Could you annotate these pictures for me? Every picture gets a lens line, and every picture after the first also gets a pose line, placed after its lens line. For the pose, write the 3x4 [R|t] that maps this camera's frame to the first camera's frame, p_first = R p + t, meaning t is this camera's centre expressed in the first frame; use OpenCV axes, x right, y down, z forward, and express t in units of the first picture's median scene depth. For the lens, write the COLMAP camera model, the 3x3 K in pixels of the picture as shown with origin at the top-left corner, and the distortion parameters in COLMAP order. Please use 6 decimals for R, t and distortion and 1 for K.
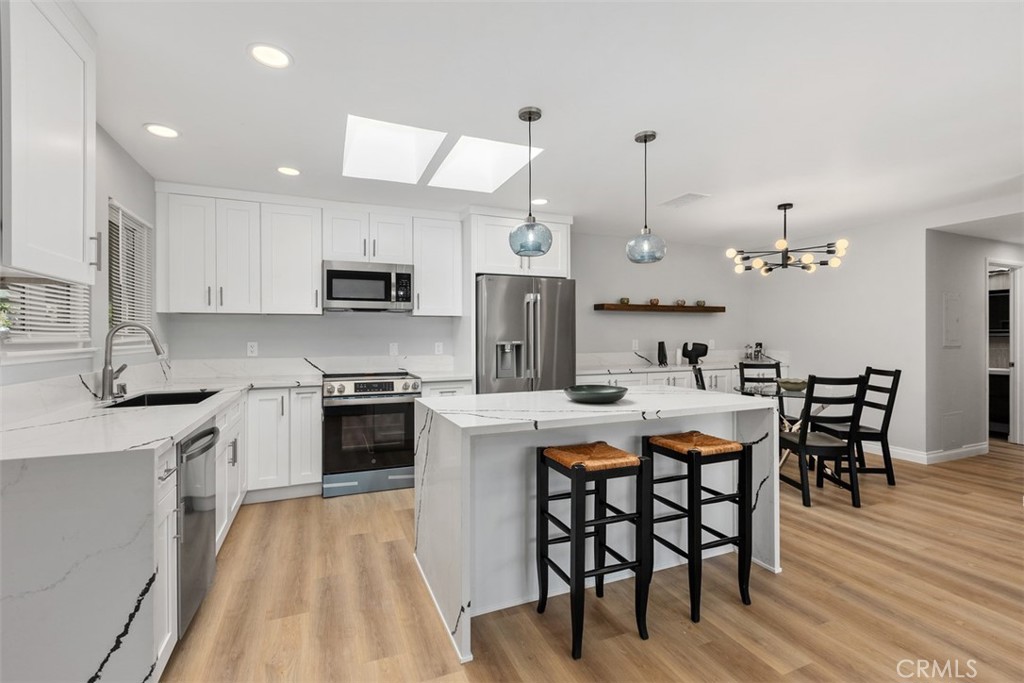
lens RADIAL K [[464.5, 0, 518.1], [0, 464.5, 341.1], [0, 0, 1]] dist [-0.001375, -0.000376]
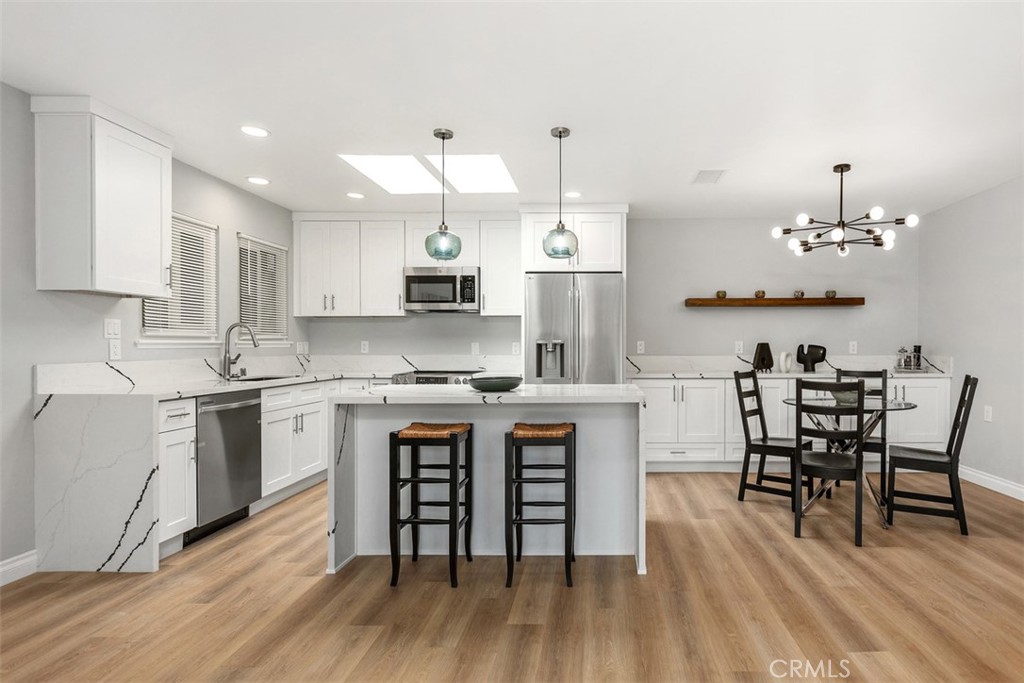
lens RADIAL K [[580.7, 0, 567.1], [0, 580.7, 357.4], [0, 0, 1]] dist [-0.002080, -0.000427]
pose [[0.898302, 0.014694, -0.439133, 0.569772], [-0.009901, 0.999864, 0.013204, 0.021103], [0.439267, -0.007513, 0.898325, -0.088050]]
